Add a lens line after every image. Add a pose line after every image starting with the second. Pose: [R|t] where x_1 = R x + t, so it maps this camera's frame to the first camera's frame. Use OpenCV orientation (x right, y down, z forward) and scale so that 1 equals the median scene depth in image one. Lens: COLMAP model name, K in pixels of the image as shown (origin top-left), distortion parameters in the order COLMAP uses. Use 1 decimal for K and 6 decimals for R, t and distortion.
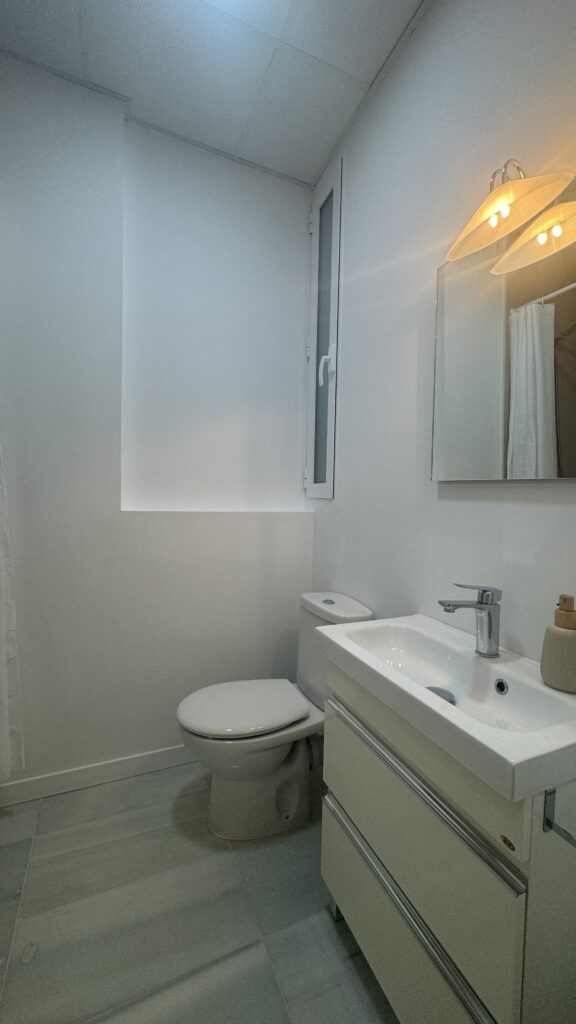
lens RADIAL K [[406.8, 0, 291.6], [0, 406.8, 507.8], [0, 0, 1]] dist [0.000784, 0.000837]
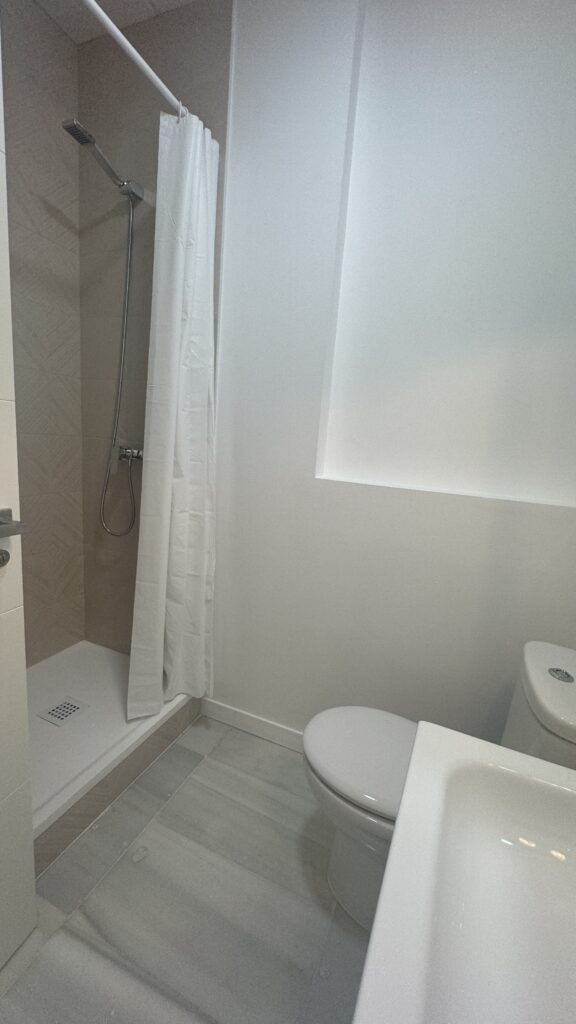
lens RADIAL K [[406.8, 0, 286.2], [0, 406.8, 514.9], [0, 0, 1]] dist [0.000784, 0.000837]
pose [[0.684537, 0.156749, -0.711926, 0.220820], [-0.087456, 0.987214, 0.133270, -0.030523], [0.723713, -0.028966, 0.689493, 0.387263]]
